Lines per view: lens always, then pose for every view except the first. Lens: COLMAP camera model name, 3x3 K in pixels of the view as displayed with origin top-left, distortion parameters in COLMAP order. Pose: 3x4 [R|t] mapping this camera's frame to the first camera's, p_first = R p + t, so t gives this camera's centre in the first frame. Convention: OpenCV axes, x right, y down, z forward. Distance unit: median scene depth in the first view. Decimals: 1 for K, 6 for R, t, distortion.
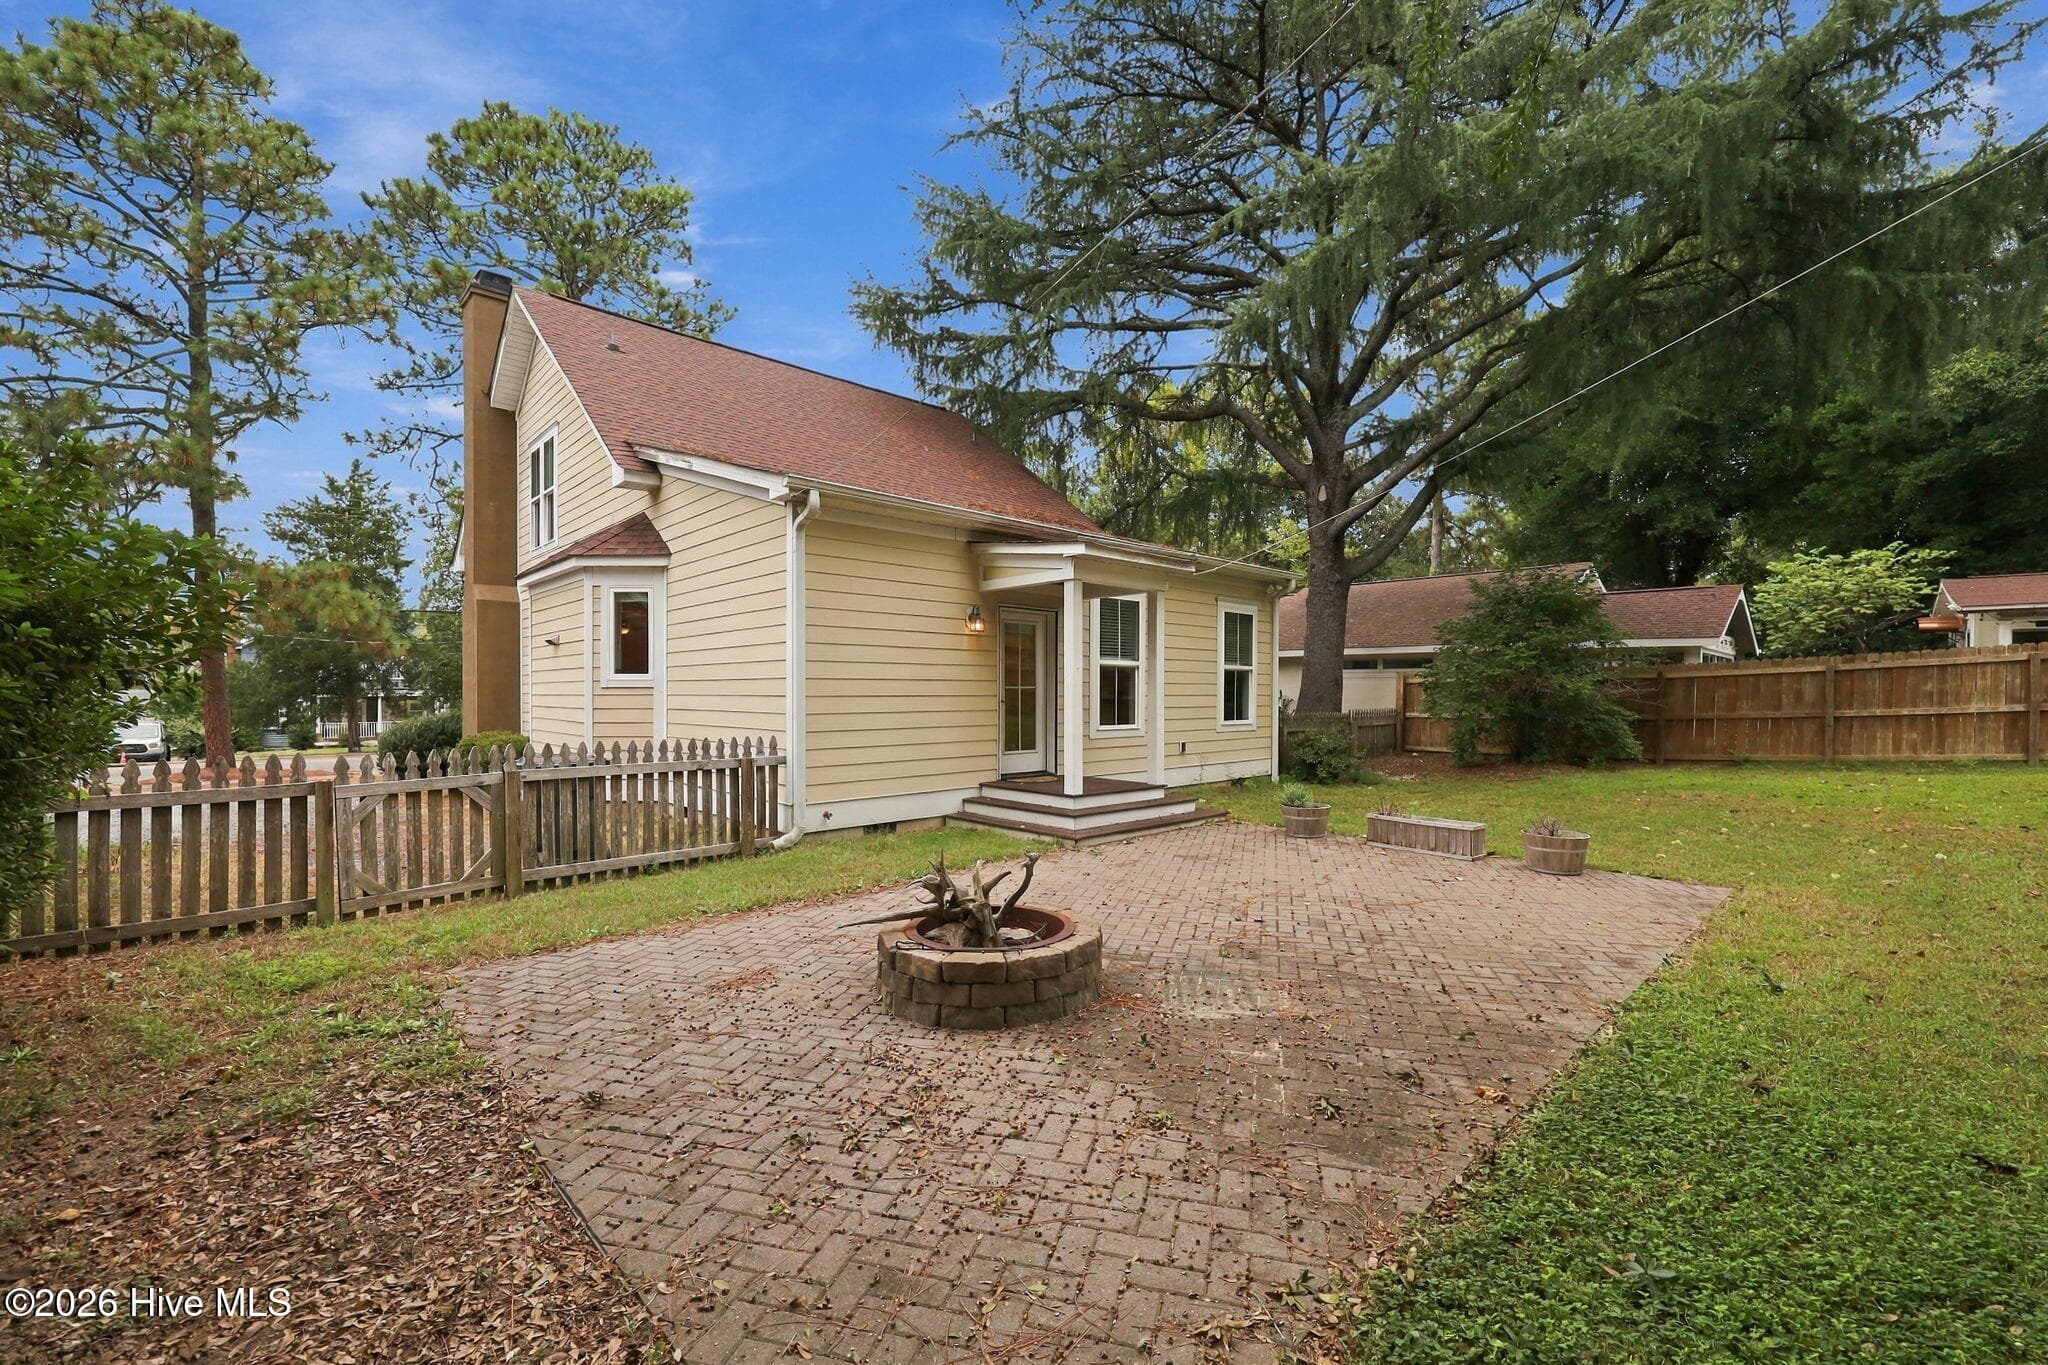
lens RADIAL K [[834.0, 0, 1026.8], [0, 834.0, 695.3], [0, 0, 1]] dist [0.002331, 0.000263]
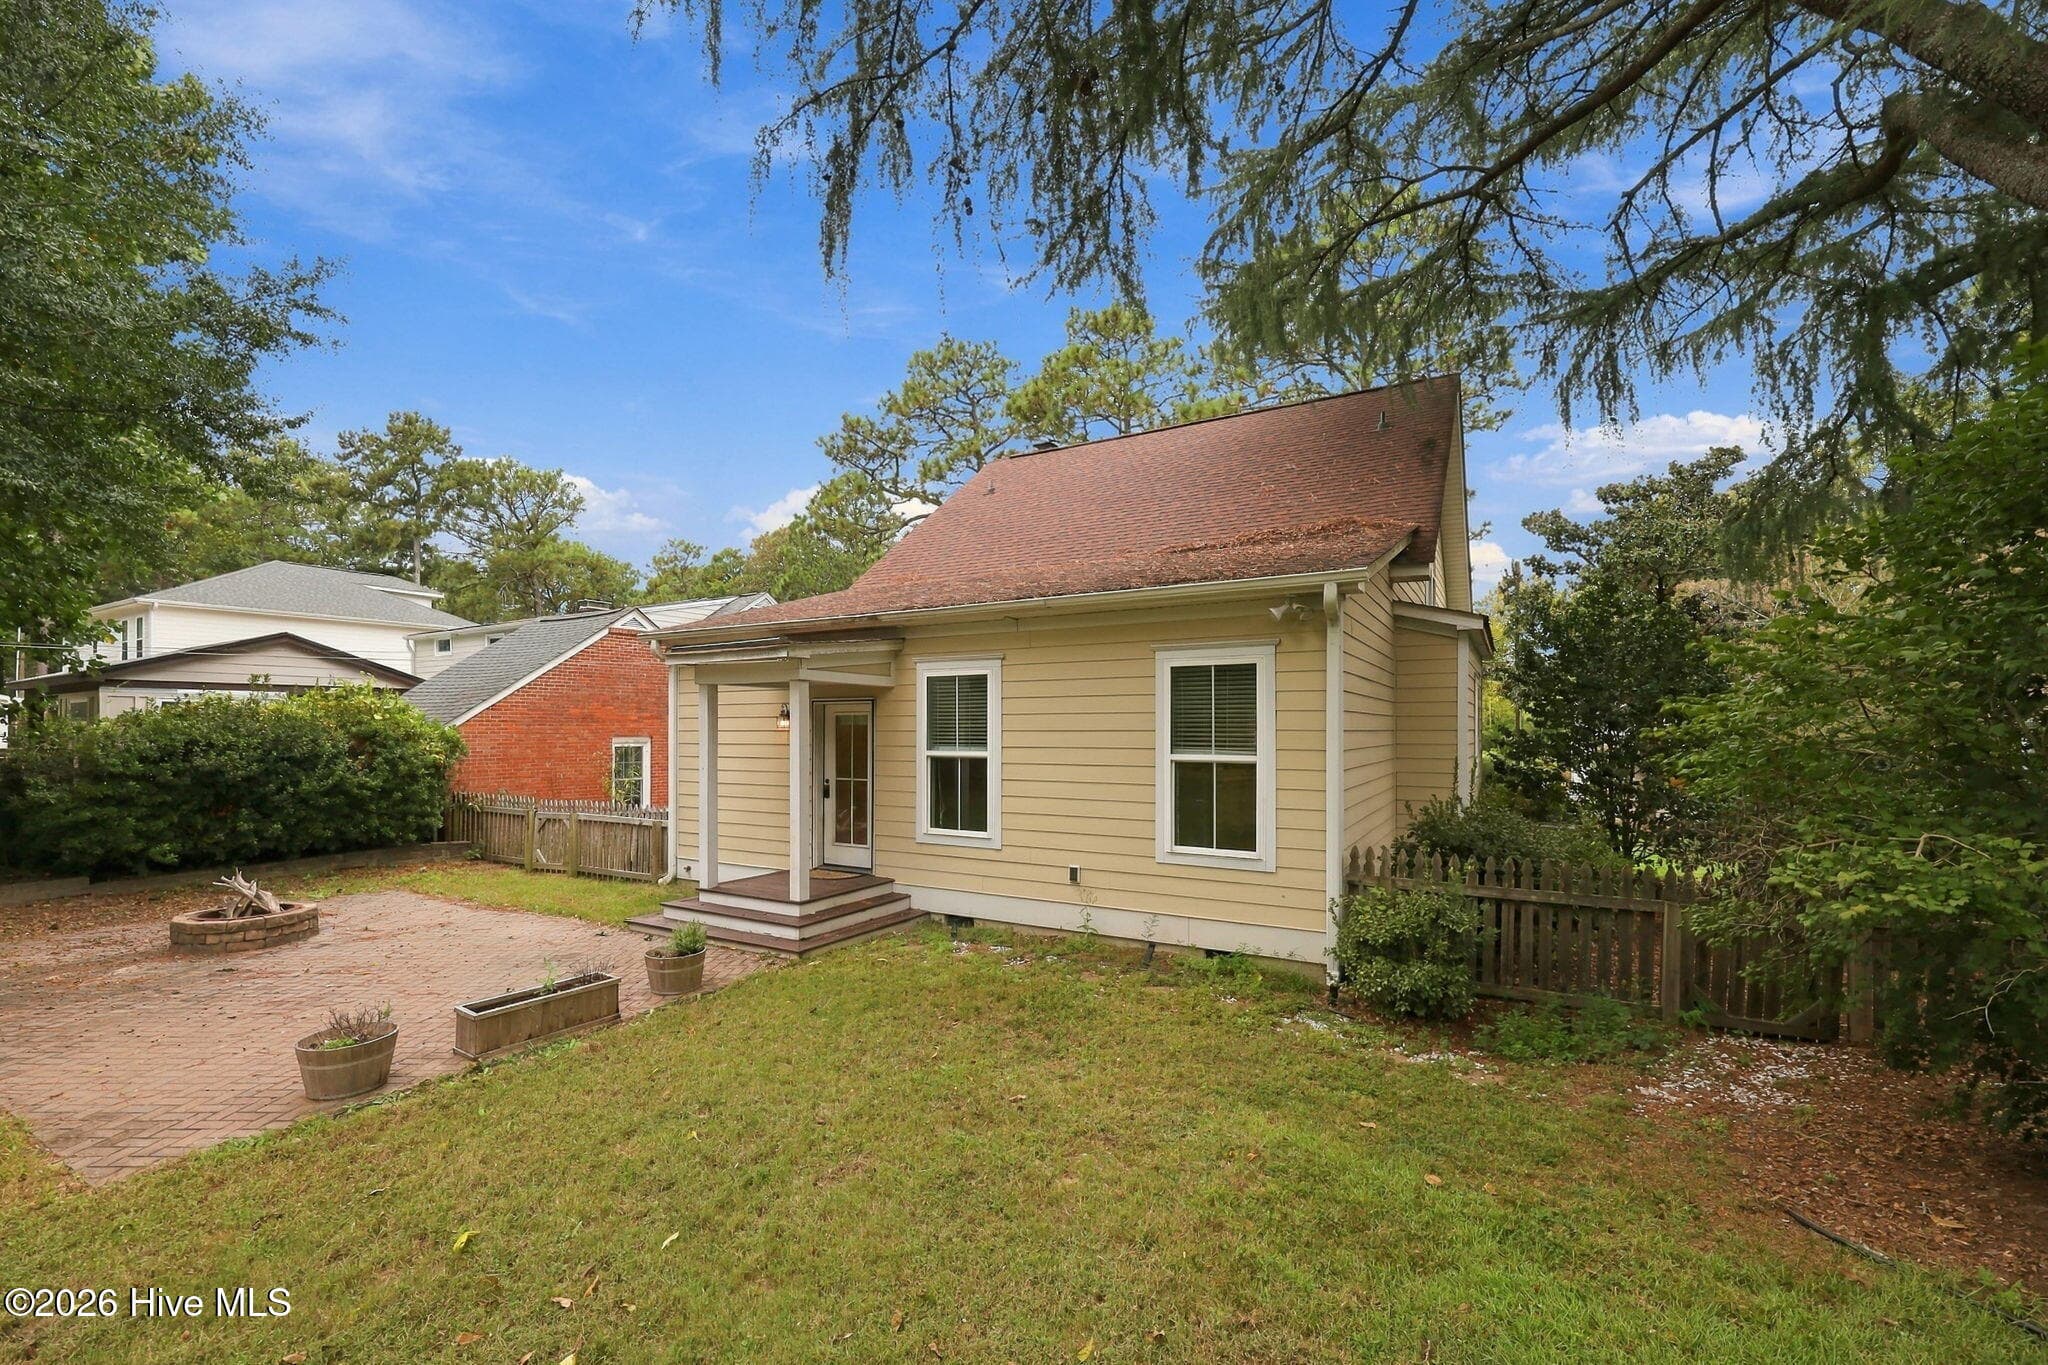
lens RADIAL K [[843.5, 0, 1023.9], [0, 843.5, 726.6], [0, 0, 1]] dist [-0.001910, -0.000083]
pose [[0.285858, -0.006181, -0.958252, 0.644129], [-0.004273, 0.999961, -0.007725, -0.041373], [0.958262, 0.006302, 0.285821, 0.585570]]
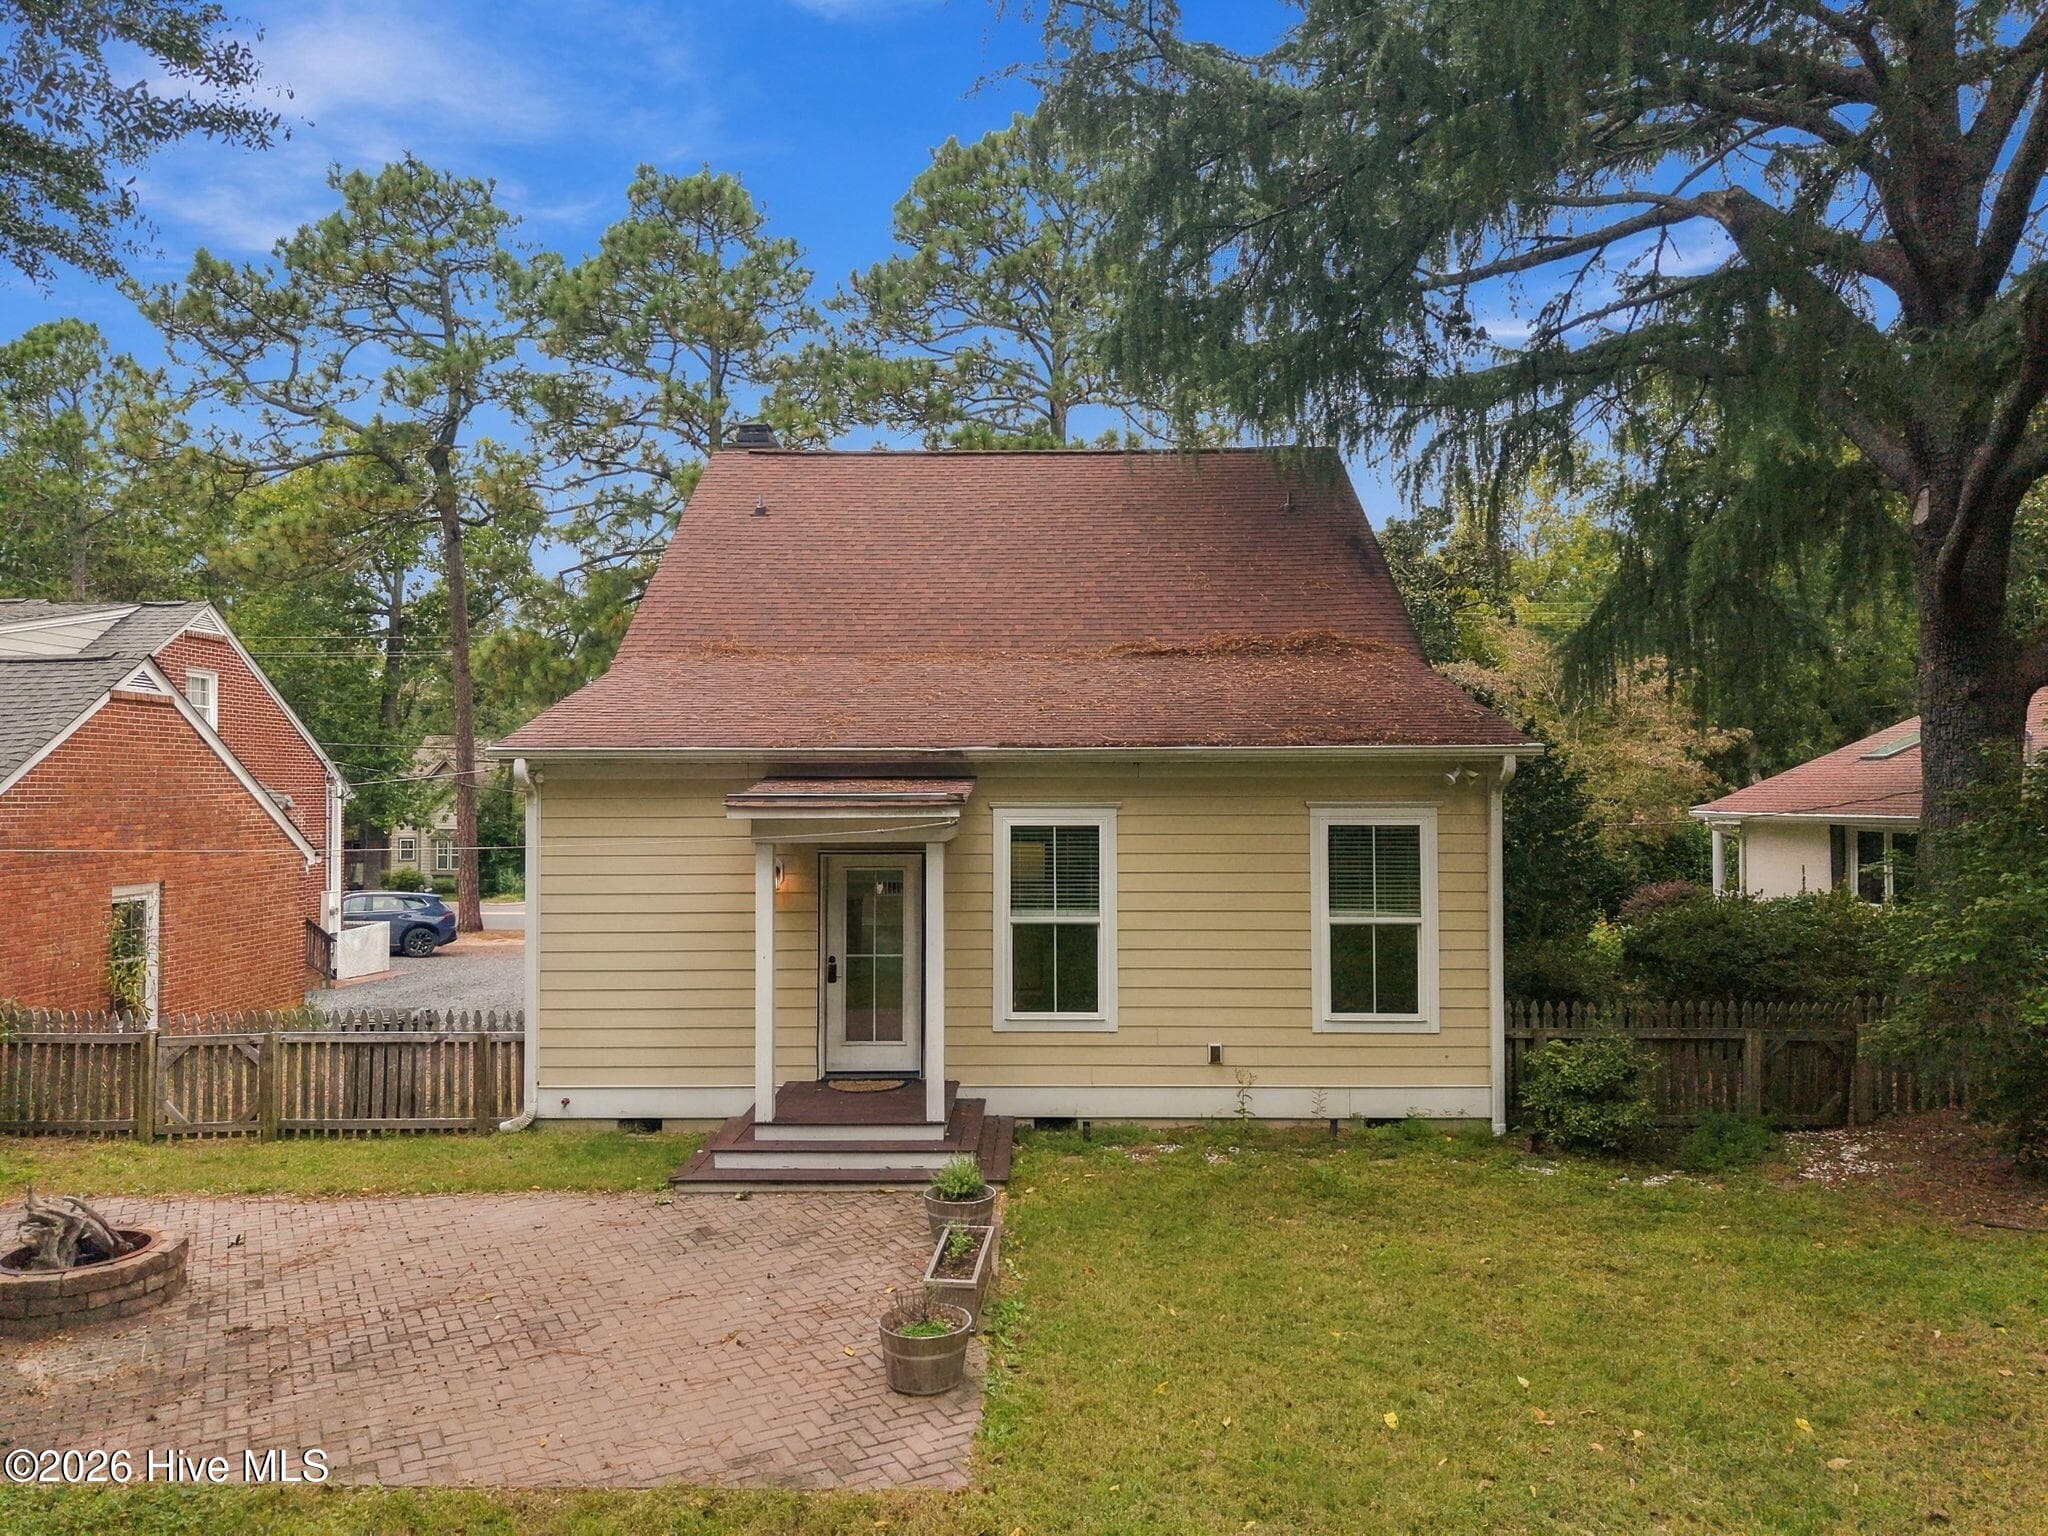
lens RADIAL K [[1380.9, 0, 1030.7], [0, 1380.9, 760.2], [0, 0, 1]] dist [0.001194, -0.002250]
pose [[0.715822, -0.021079, -0.697965, 0.613938], [0.002292, 0.999610, -0.027838, -0.095892], [0.698279, 0.018327, 0.715591, 0.138973]]
